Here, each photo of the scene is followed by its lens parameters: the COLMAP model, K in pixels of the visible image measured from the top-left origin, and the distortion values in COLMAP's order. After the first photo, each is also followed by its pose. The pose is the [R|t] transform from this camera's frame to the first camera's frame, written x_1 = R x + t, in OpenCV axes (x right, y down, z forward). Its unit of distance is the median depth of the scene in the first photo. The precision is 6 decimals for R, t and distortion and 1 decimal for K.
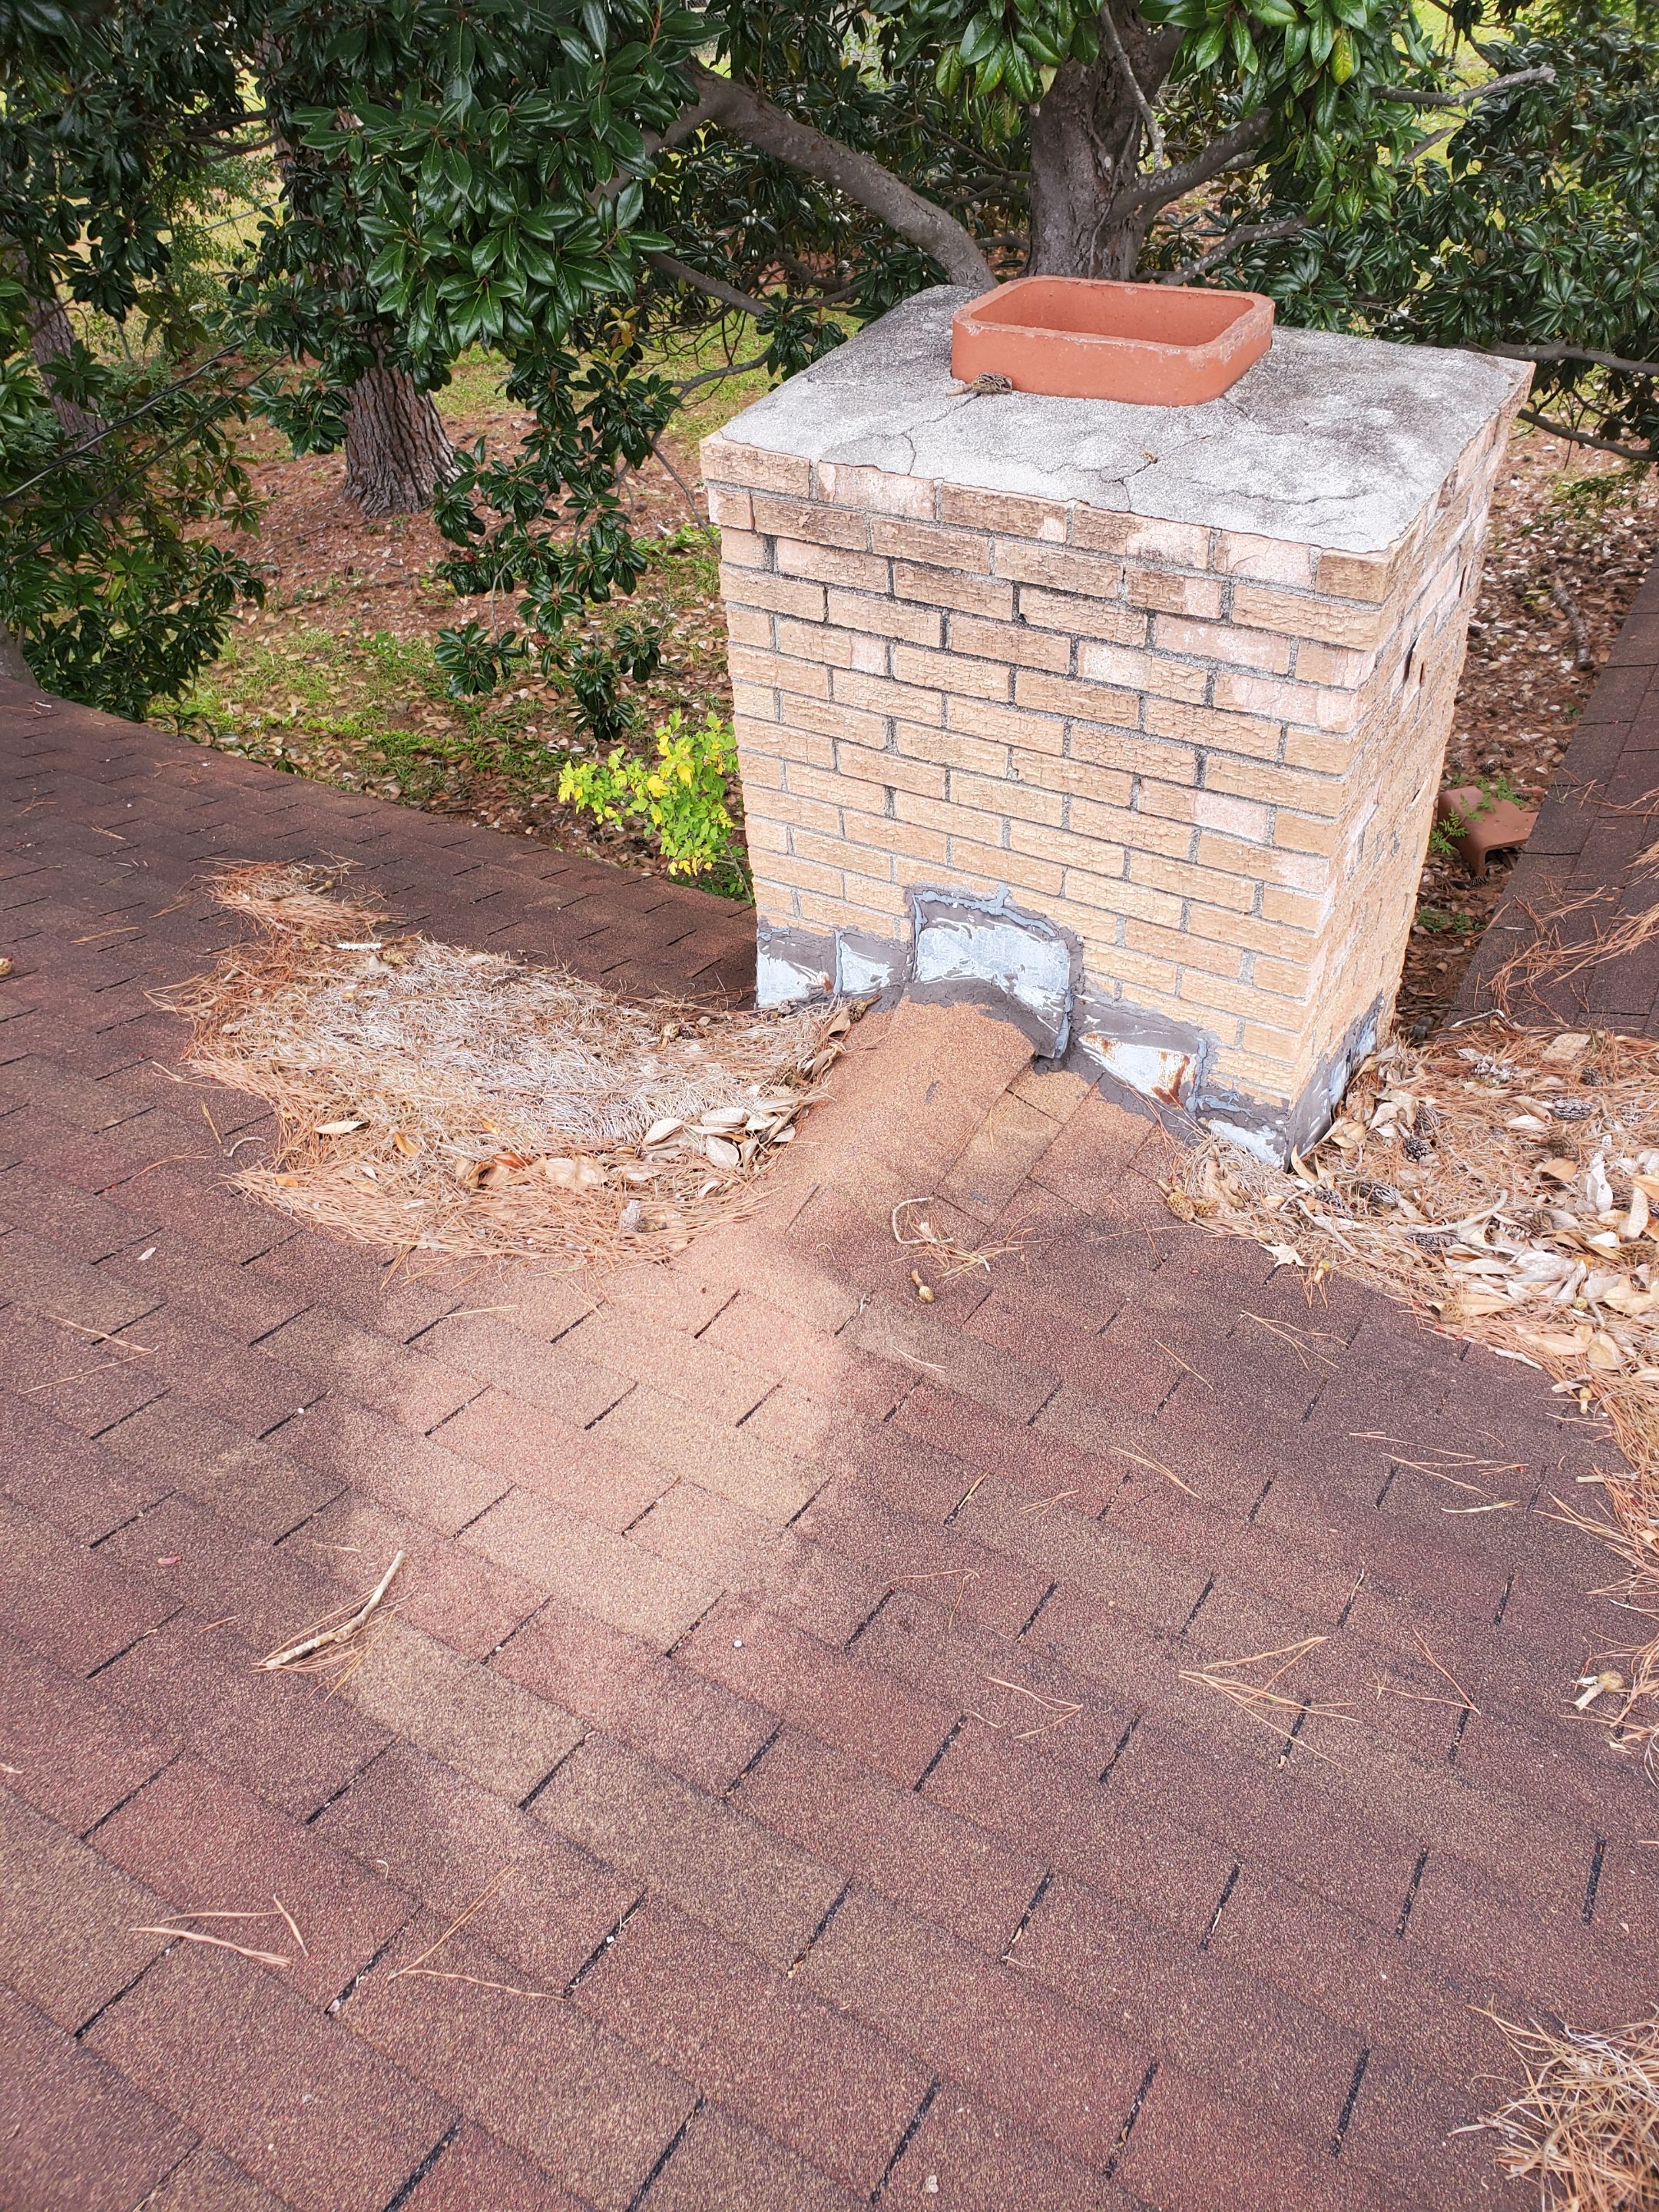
lens RADIAL K [[1720.8, 0, 829.5], [0, 1720.8, 1106.0], [0, 0, 1]] dist [-0.001522, 0.001305]
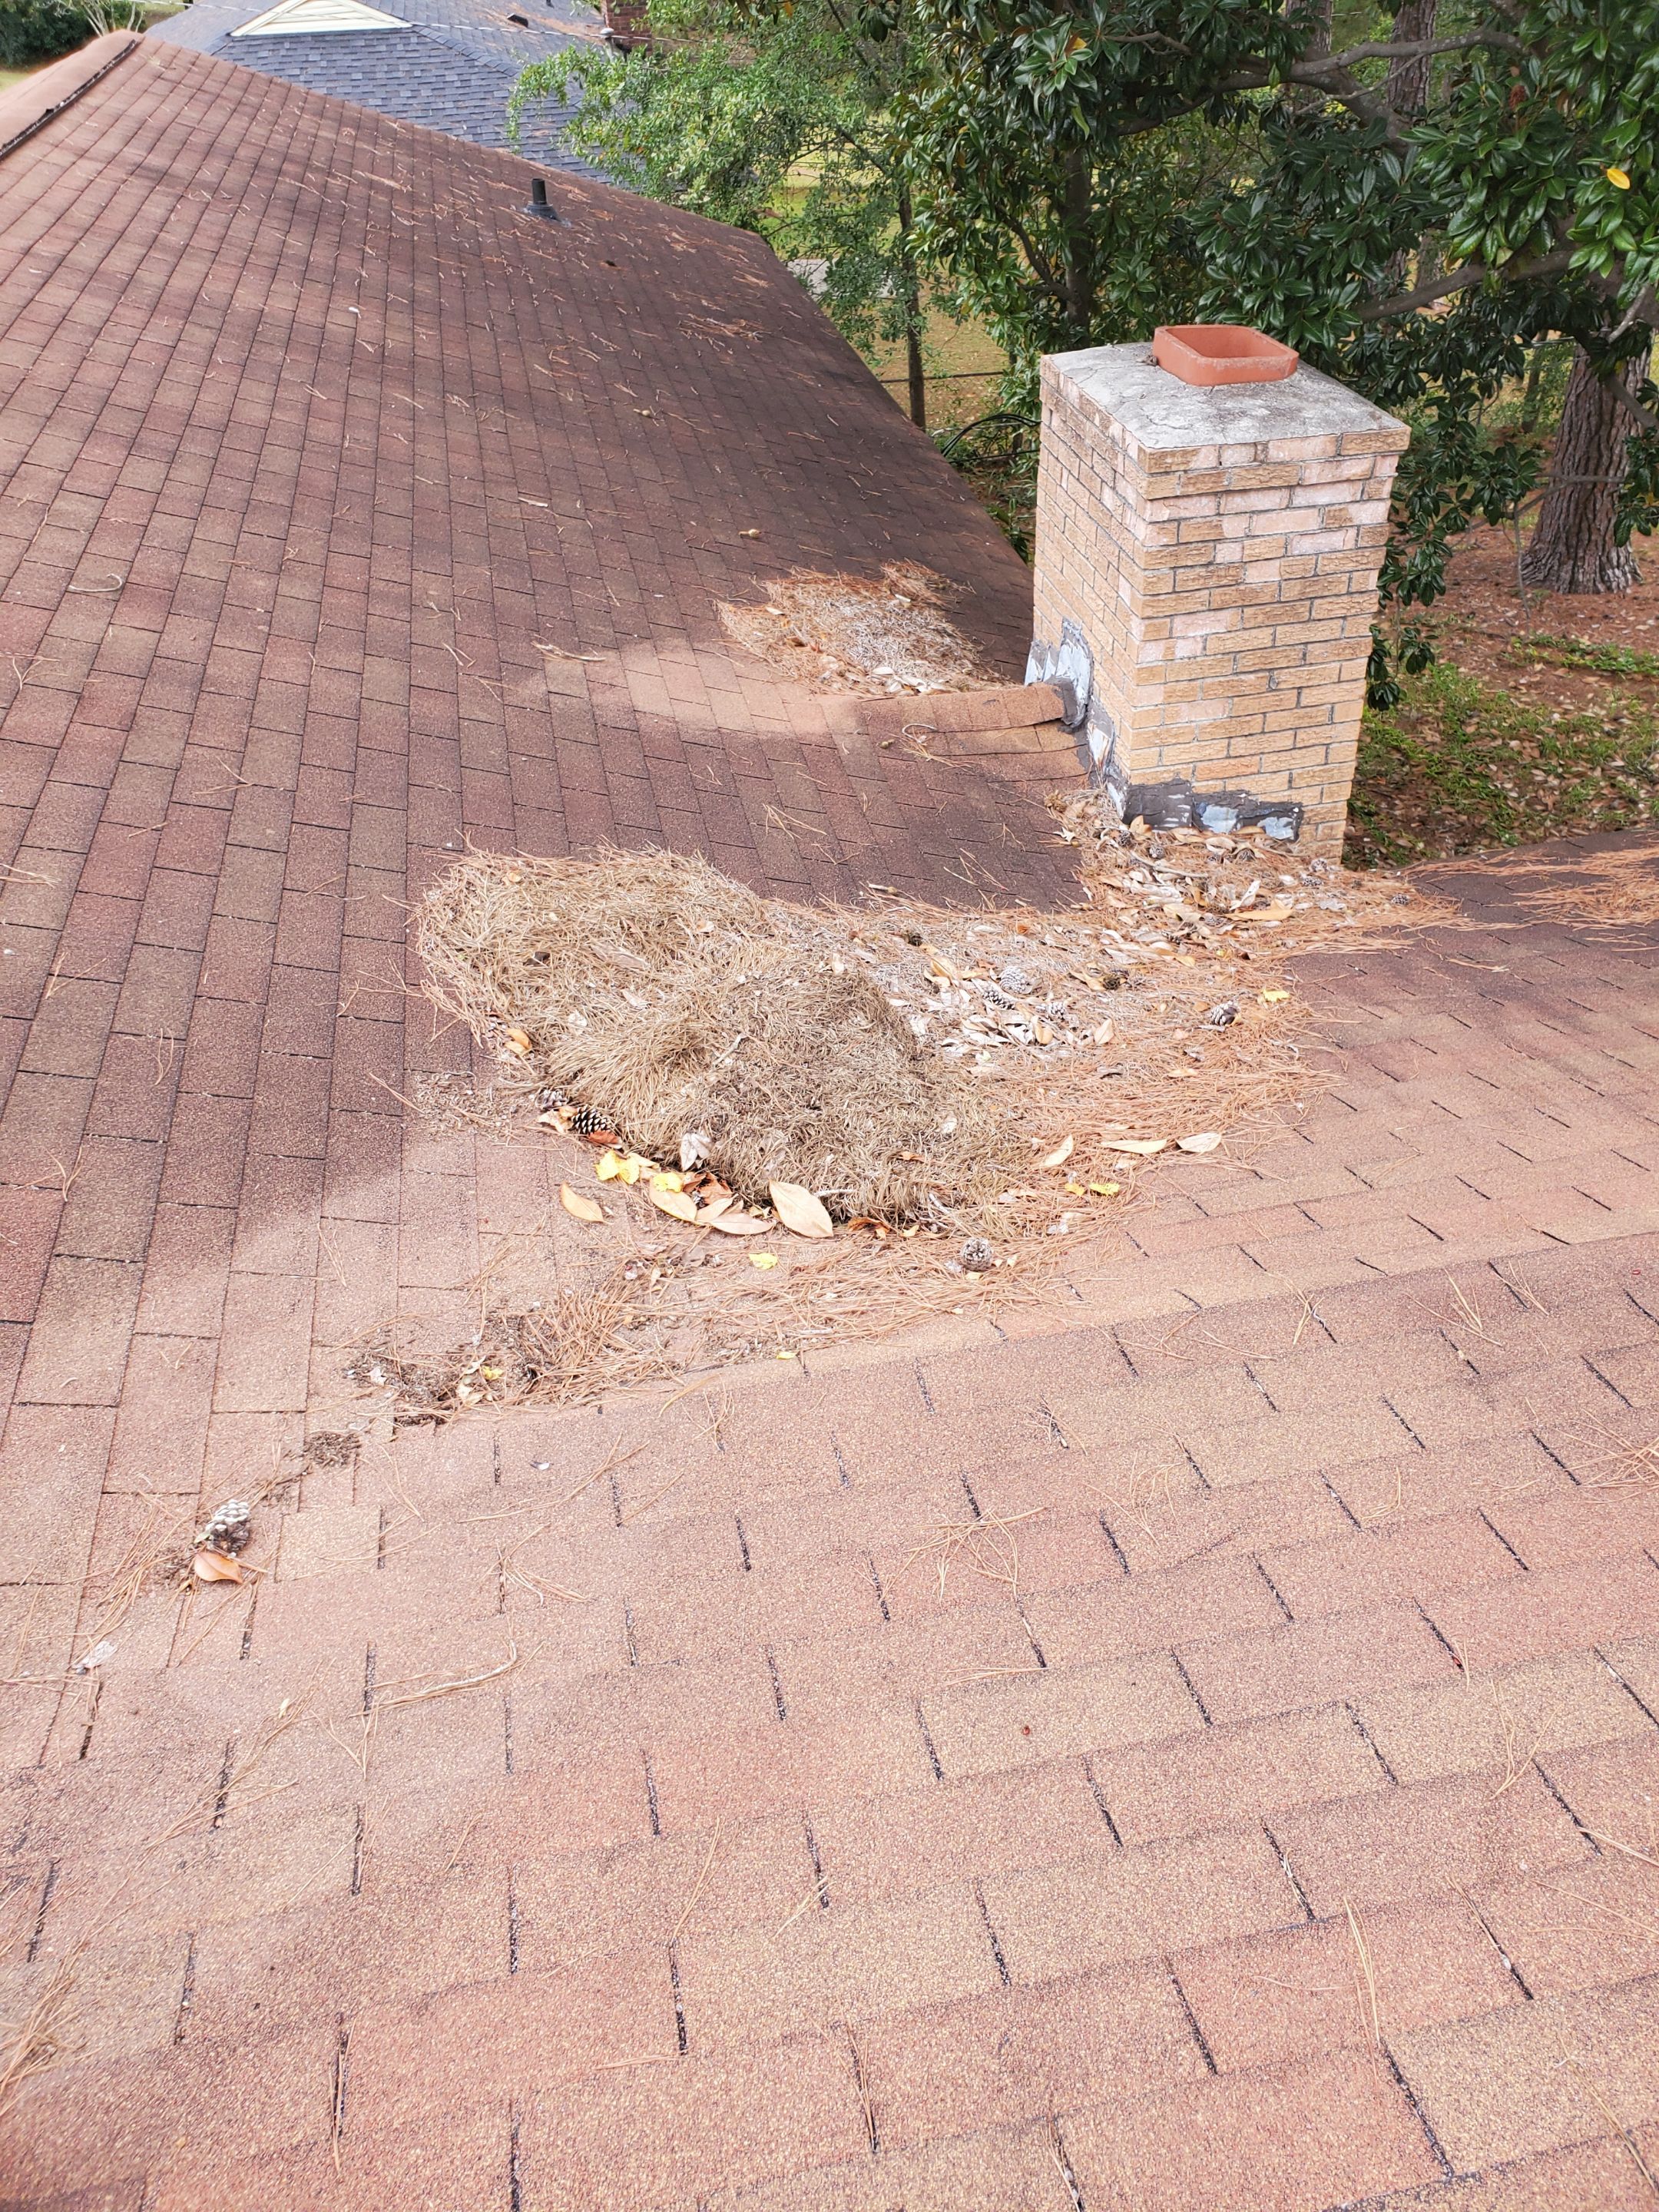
lens RADIAL K [[1720.8, 0, 829.5], [0, 1720.8, 1106.0], [0, 0, 1]] dist [-0.001522, 0.001305]
pose [[0.653552, 0.477782, -0.587022, 1.244452], [-0.507724, 0.851938, 0.128132, 0.215155], [0.561326, 0.214304, 0.799367, -0.538335]]
